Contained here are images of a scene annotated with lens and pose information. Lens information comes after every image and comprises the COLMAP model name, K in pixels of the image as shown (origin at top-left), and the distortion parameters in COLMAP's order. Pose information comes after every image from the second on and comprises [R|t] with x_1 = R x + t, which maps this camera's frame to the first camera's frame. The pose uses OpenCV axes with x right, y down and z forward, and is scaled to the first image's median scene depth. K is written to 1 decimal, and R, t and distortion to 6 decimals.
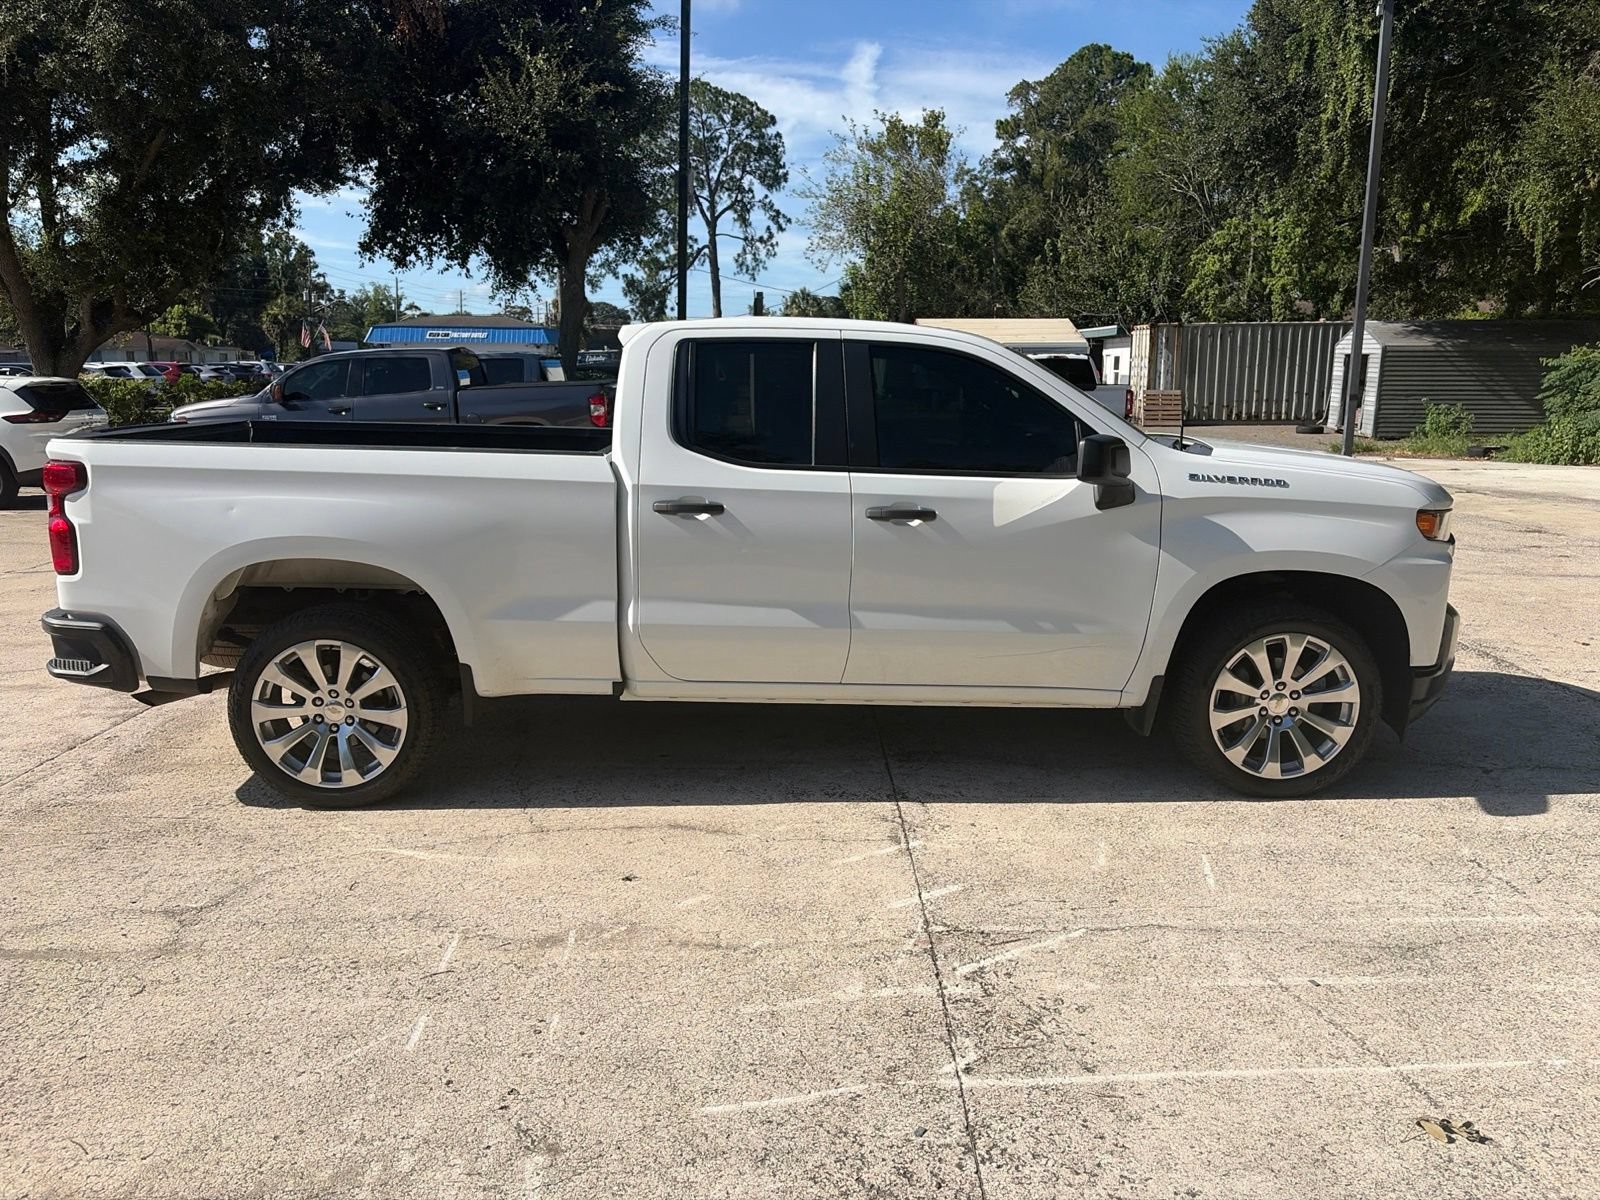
lens RADIAL K [[1201.0, 0, 800.0], [0, 1201.0, 600.0], [0, 0, 1]] dist [0.049512, -0.060997]
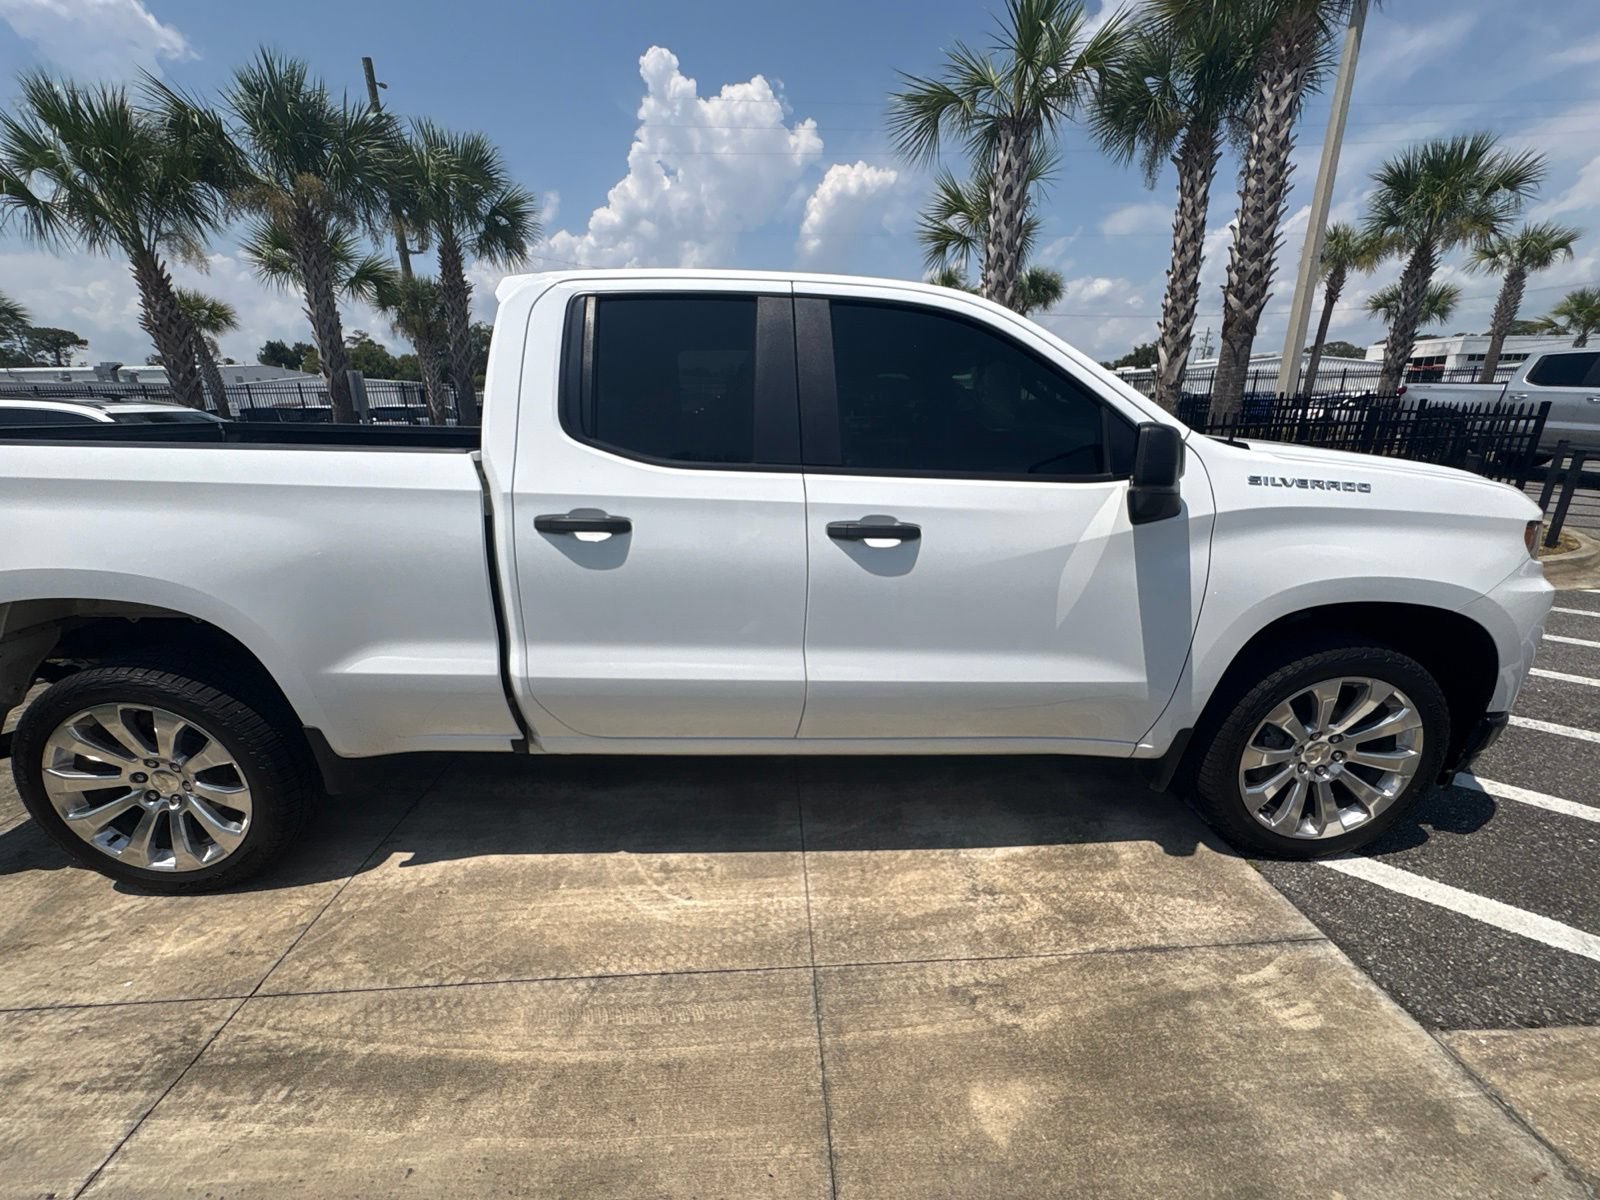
lens RADIAL K [[636.3, 0, 800.0], [0, 636.3, 600.0], [0, 0, 1]] dist [0.003266, -0.000755]
pose [[0.999844, -0.005864, 0.016676, 0.031668], [0.004227, 0.995316, 0.096583, -0.066652], [-0.017164, -0.096497, 0.995185, 0.597115]]
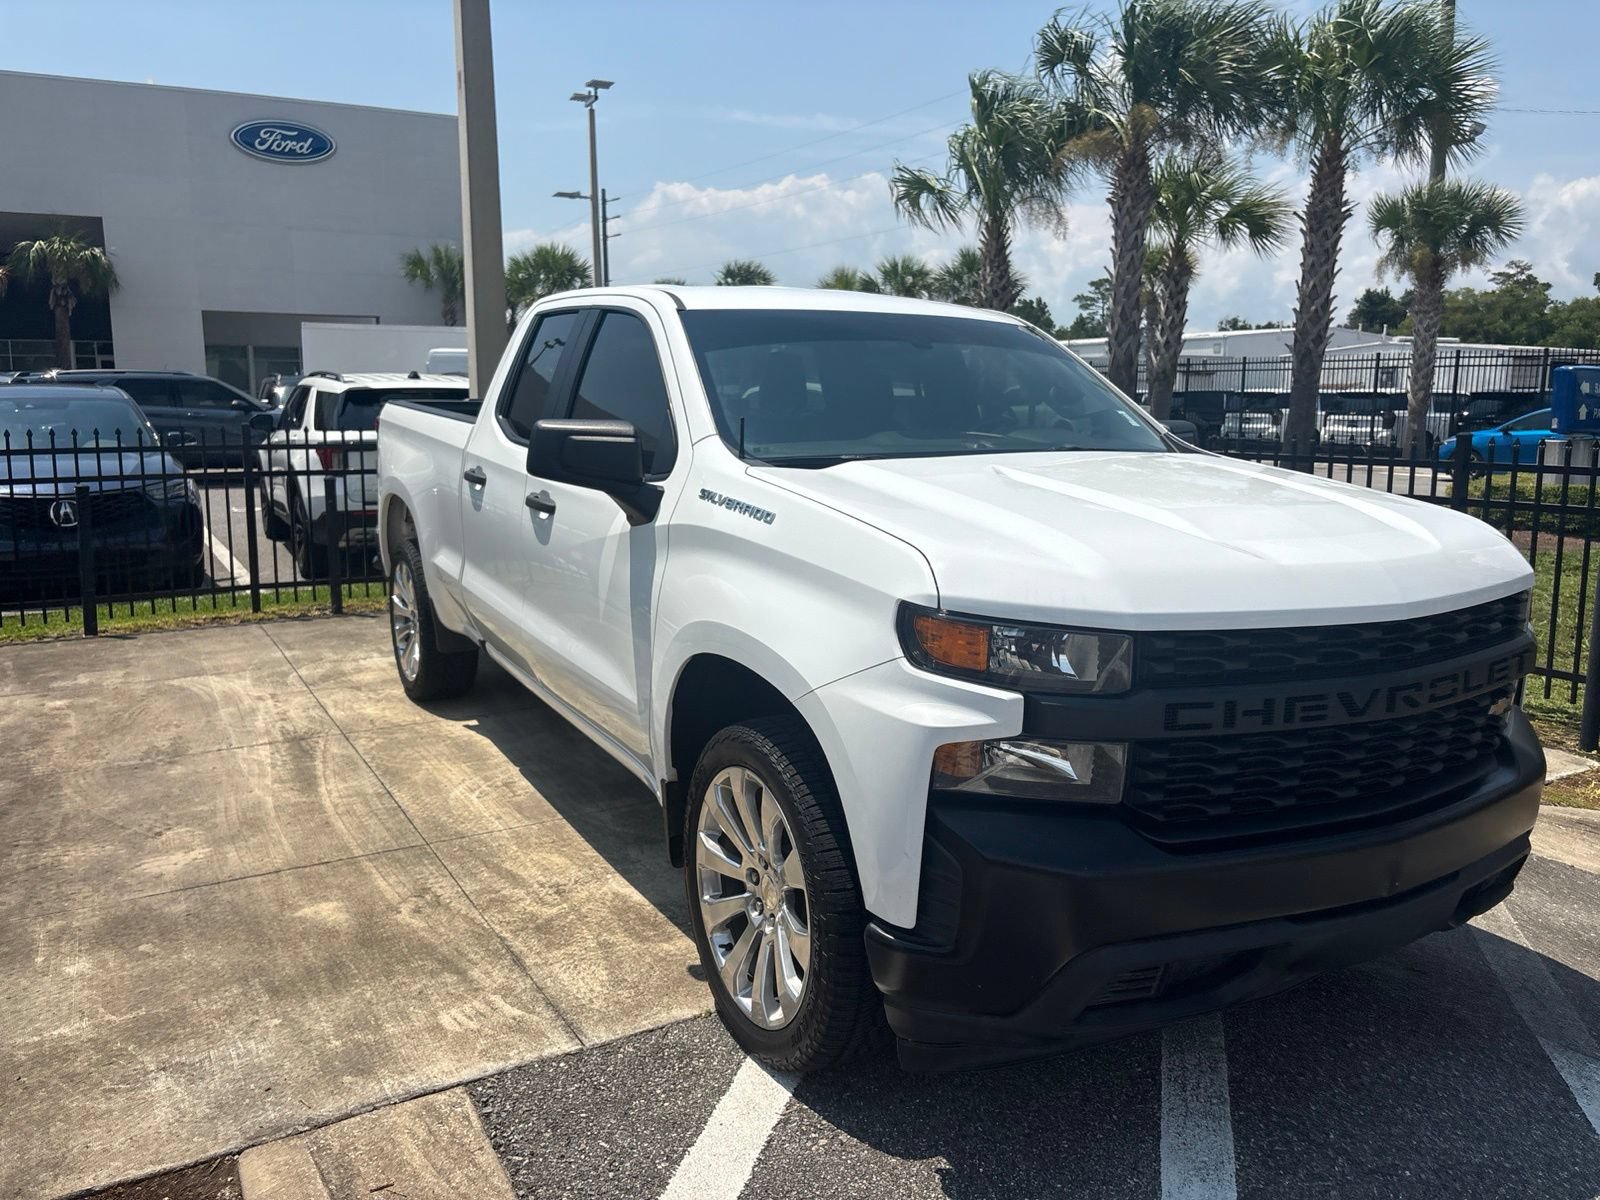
lens RADIAL K [[1197.7, 0, 808.5], [0, 1197.7, 569.7], [0, 0, 1]] dist [0.007025, 0.007580]
pose [[0.486240, 0.140909, -0.862390, 0.910934], [-0.184209, 0.981264, 0.056470, -0.108269], [0.854189, 0.131402, 0.503086, 0.726828]]
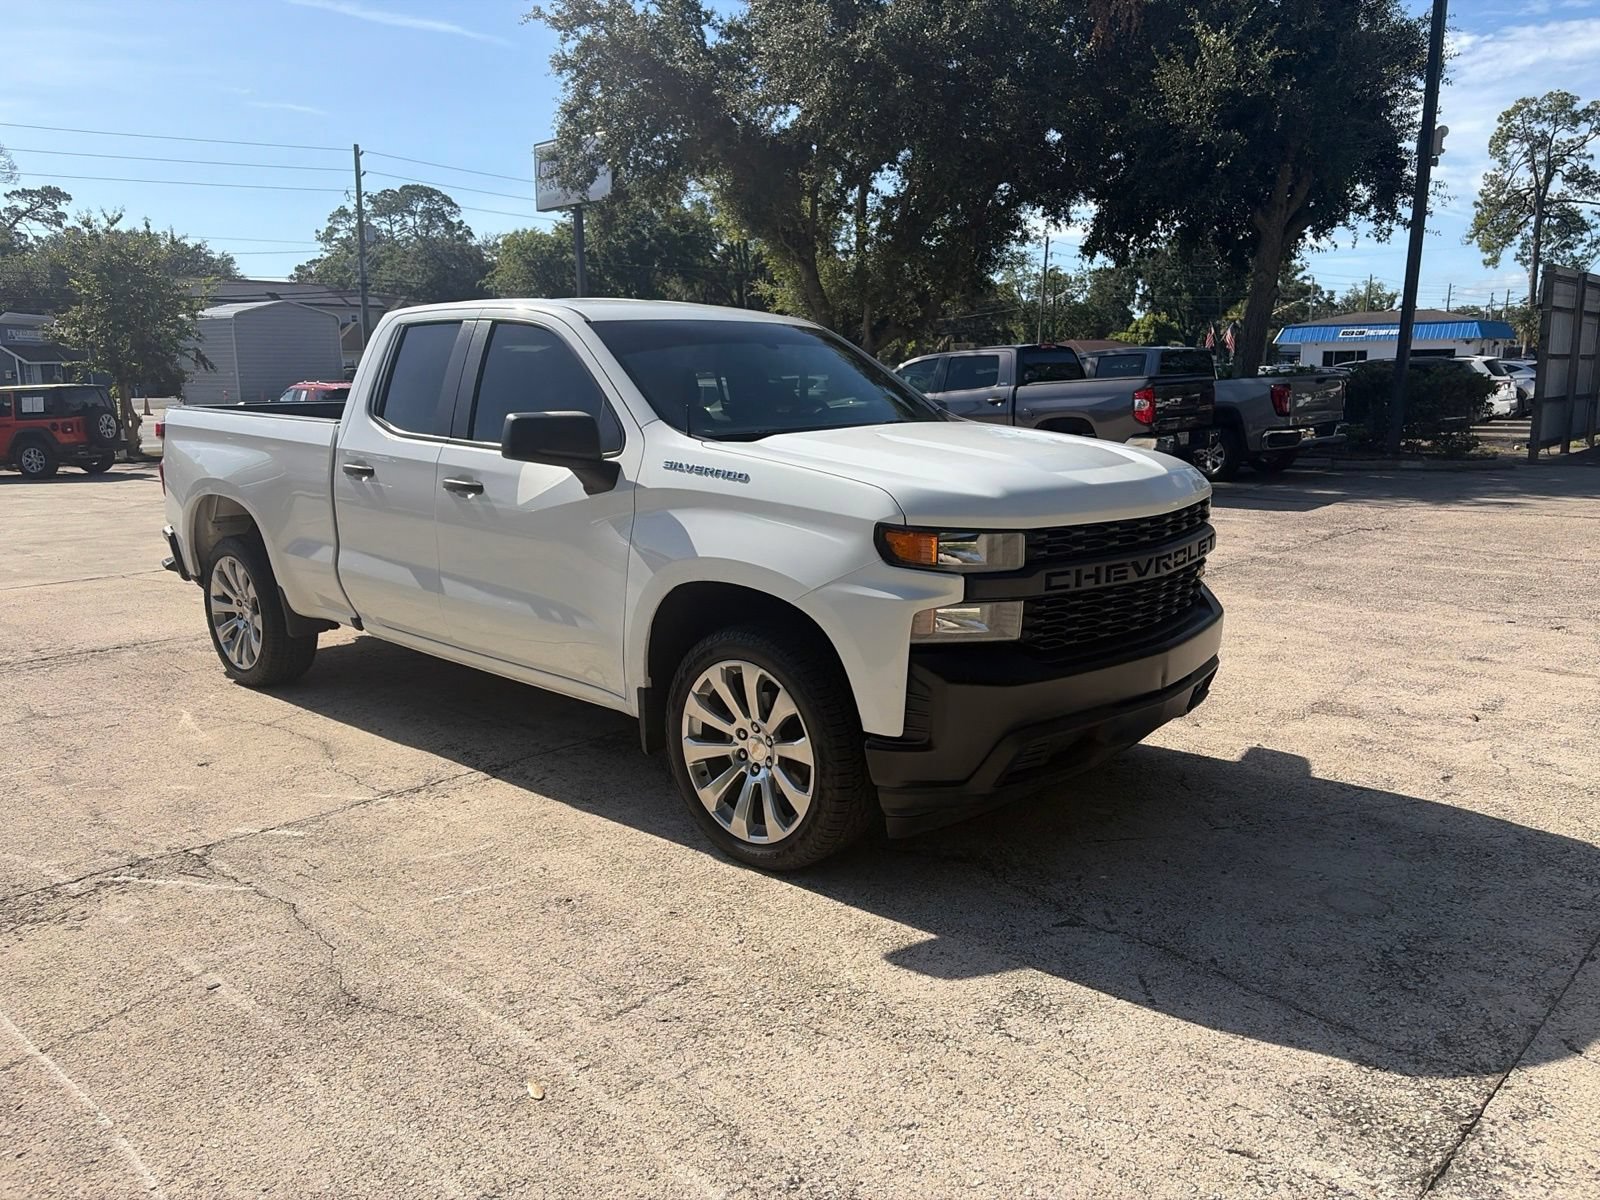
lens RADIAL K [[1195.2, 0, 800.0], [0, 1195.2, 600.0], [0, 0, 1]] dist [0.054601, -0.055151]
pose [[0.729210, 0.118644, -0.673926, 0.977243], [-0.119940, 0.991769, 0.044821, -0.055355], [0.673696, 0.048146, 0.737438, 0.434925]]
